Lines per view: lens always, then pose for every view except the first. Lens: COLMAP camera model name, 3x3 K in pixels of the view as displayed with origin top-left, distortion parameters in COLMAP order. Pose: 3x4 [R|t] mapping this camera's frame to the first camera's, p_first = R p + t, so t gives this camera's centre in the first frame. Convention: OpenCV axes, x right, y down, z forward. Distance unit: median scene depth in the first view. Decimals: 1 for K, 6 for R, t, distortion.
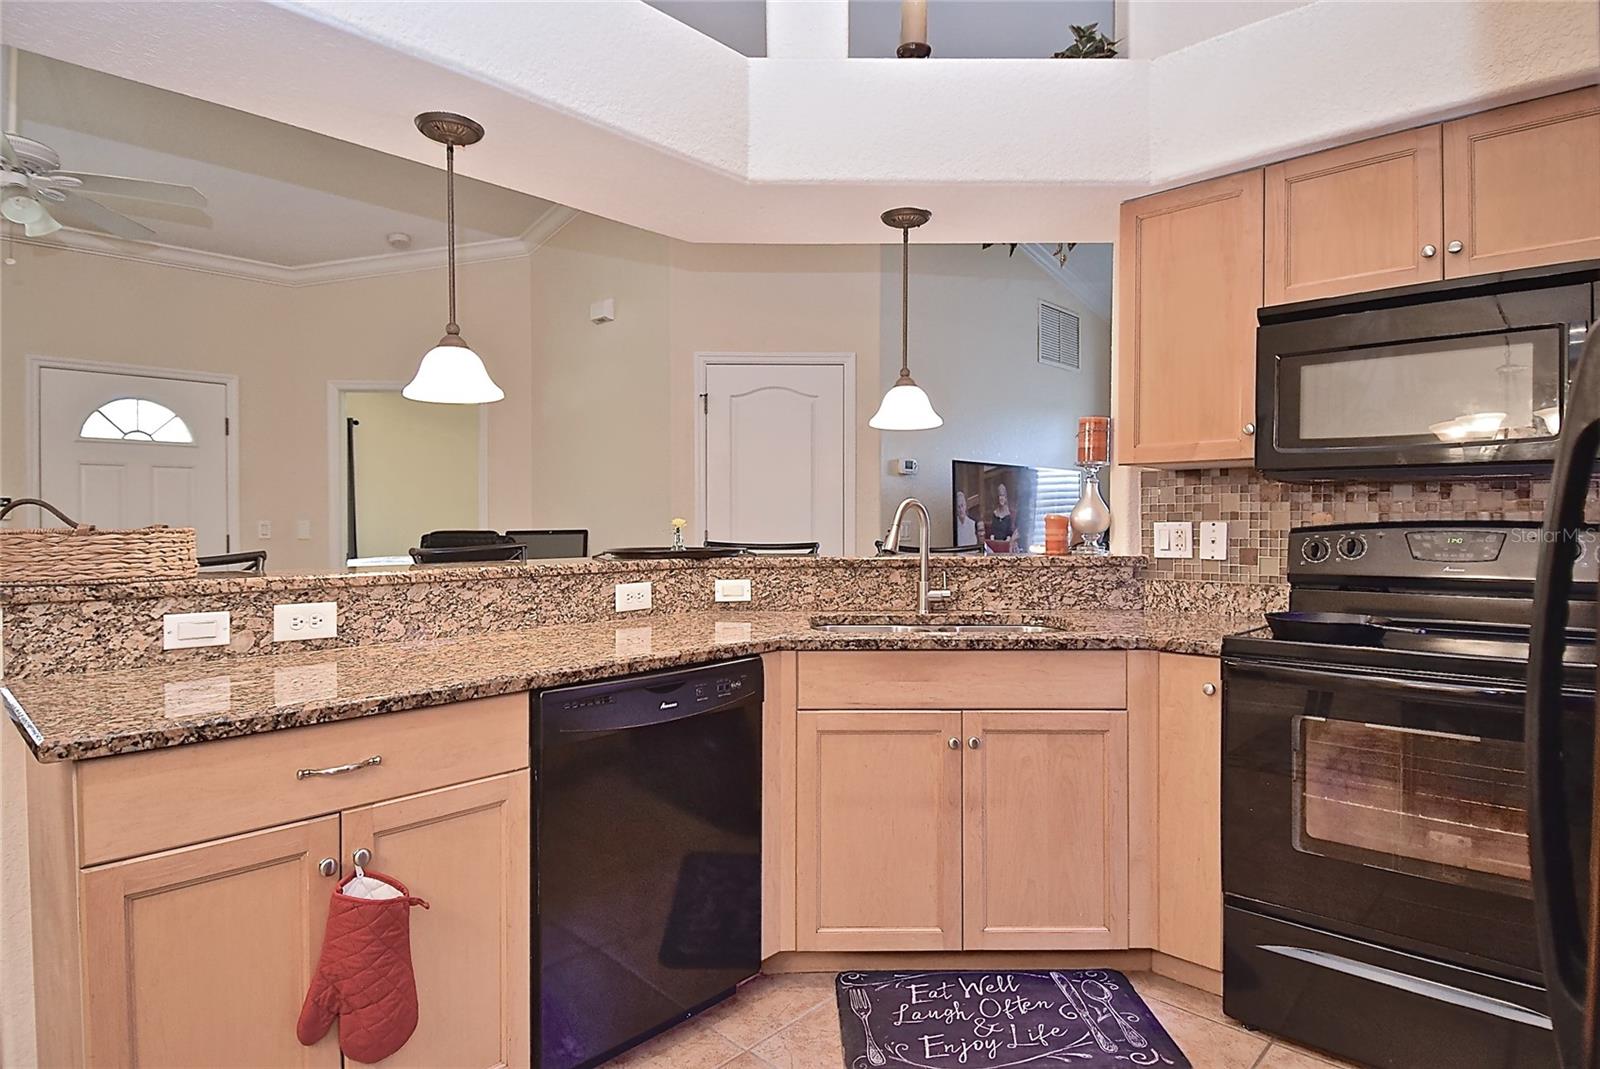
lens RADIAL K [[835.6, 0, 794.9], [0, 835.6, 531.2], [0, 0, 1]] dist [0.019822, -0.022870]
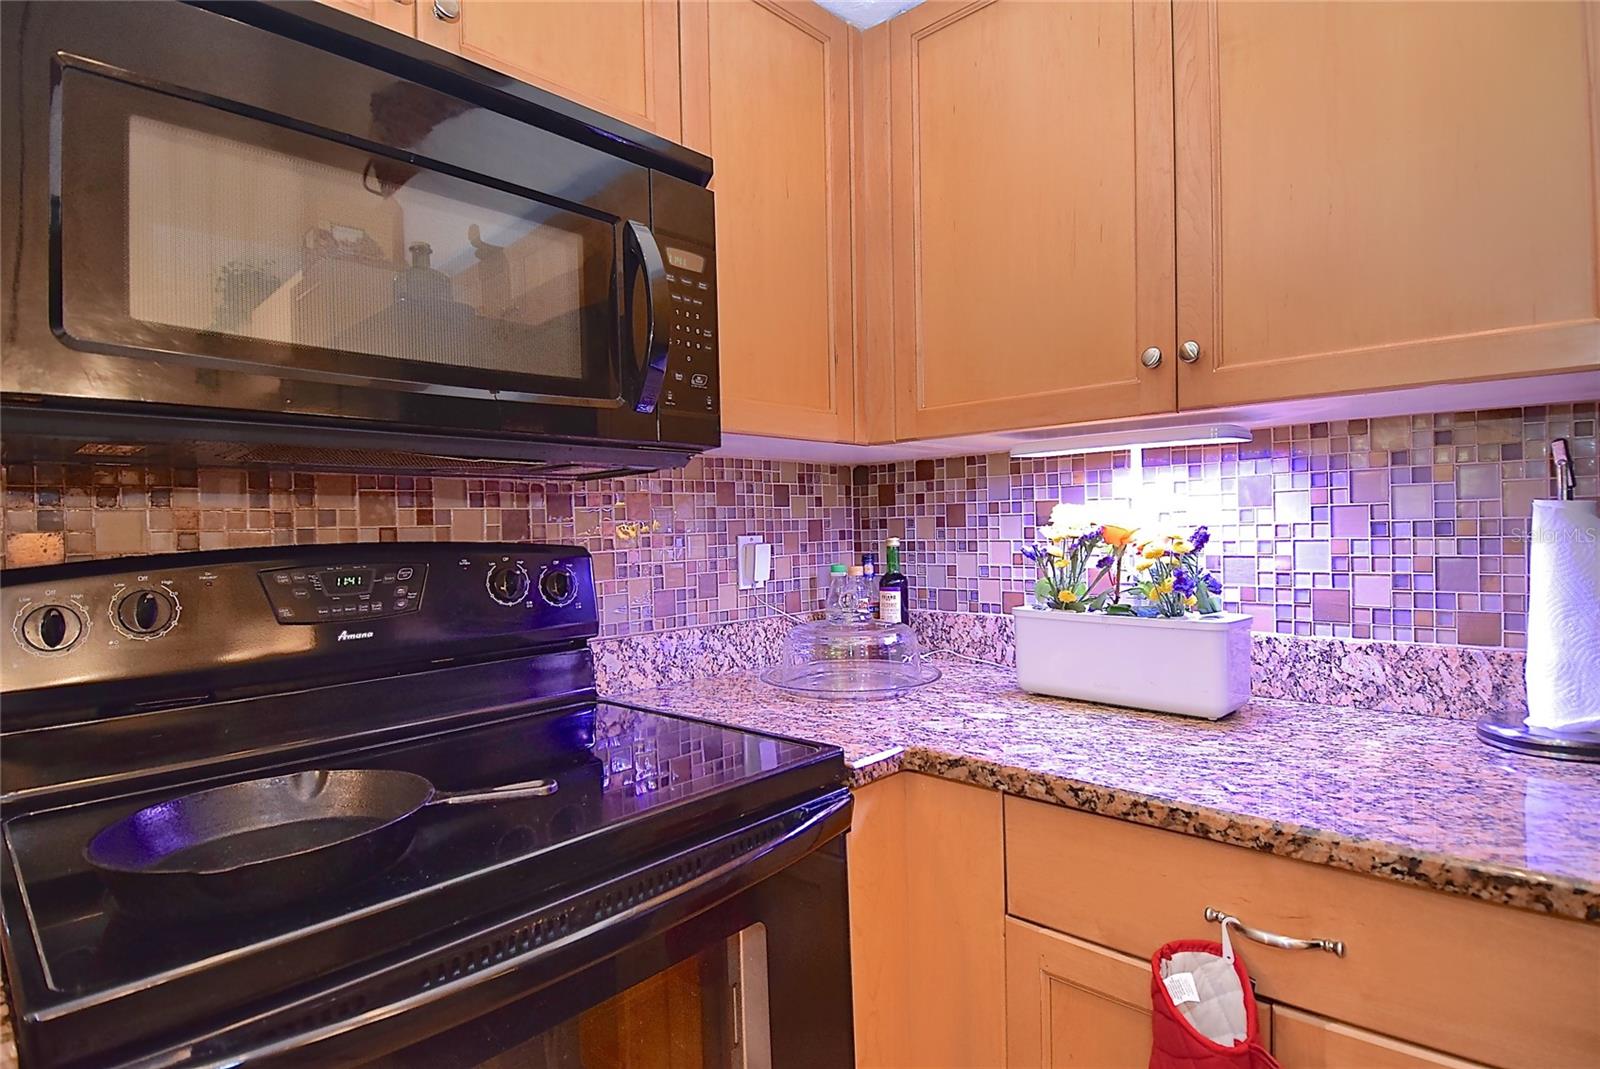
lens RADIAL K [[835.6, 0, 822.3], [0, 835.6, 550.6], [0, 0, 1]] dist [0.019822, -0.022870]
pose [[-0.025559, -0.029173, 0.999248, 0.225633], [0.032332, 0.999027, 0.029994, -0.013444], [-0.999150, 0.033074, -0.024591, 0.656301]]
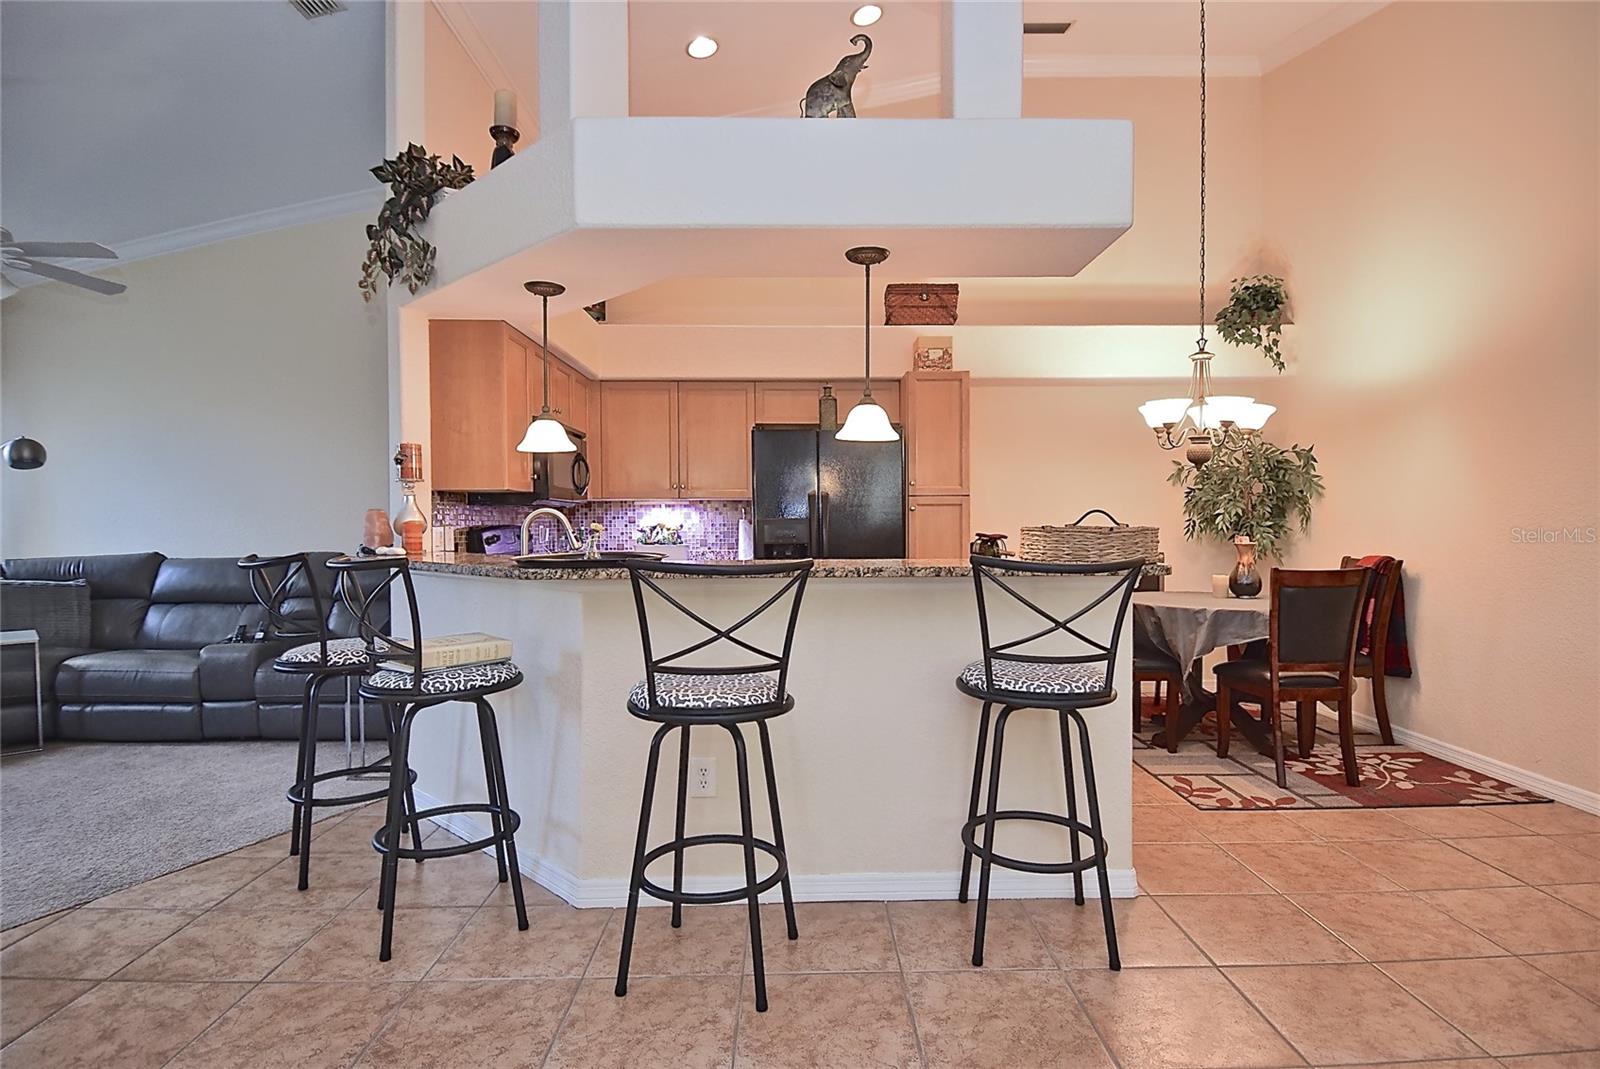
lens RADIAL K [[835.6, 0, 786.3], [0, 835.6, 540.9], [0, 0, 1]] dist [0.019822, -0.022870]
pose [[-0.680920, -0.012951, 0.732244, -1.180459], [0.015143, 0.999381, 0.031757, -0.026816], [-0.732202, 0.032713, -0.680302, 1.793758]]
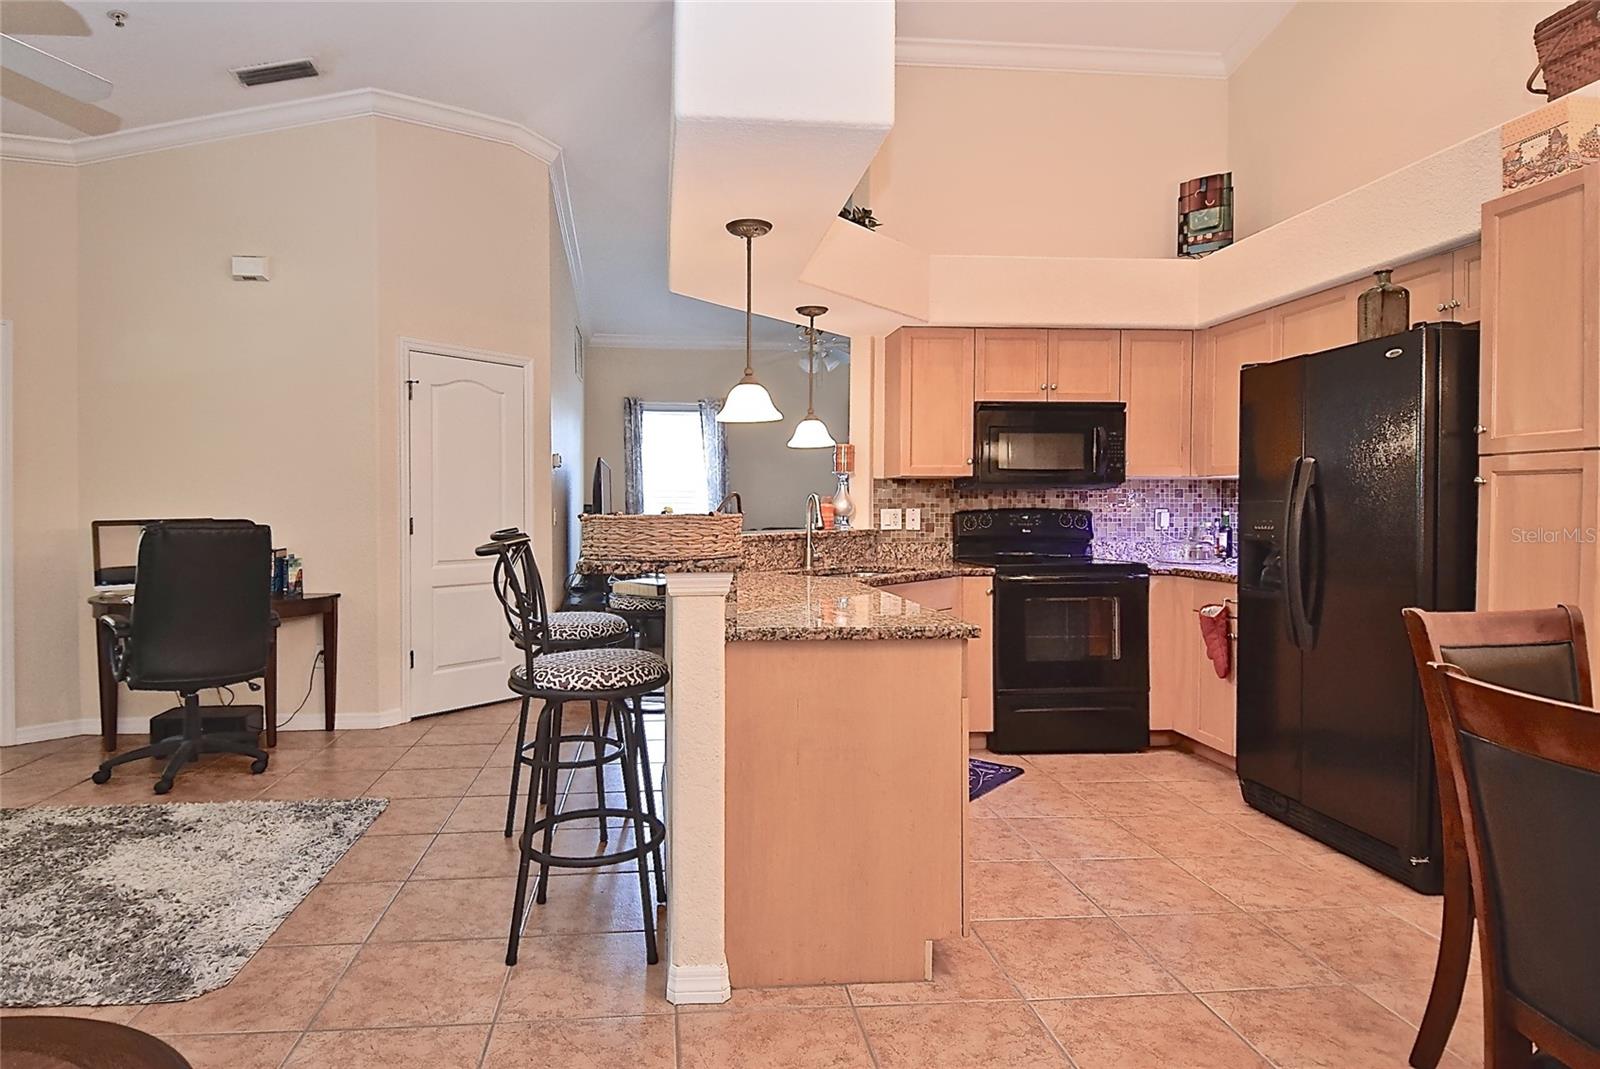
lens RADIAL K [[887.2, 0, 707.7], [0, 887.2, 522.1], [0, 0, 1]] dist [0.007036, -0.011500]
pose [[0.684763, -0.011900, 0.728669, -1.318962], [0.008907, 0.999929, 0.007960, -0.001692], [-0.728711, 0.001040, 0.684820, 0.031538]]
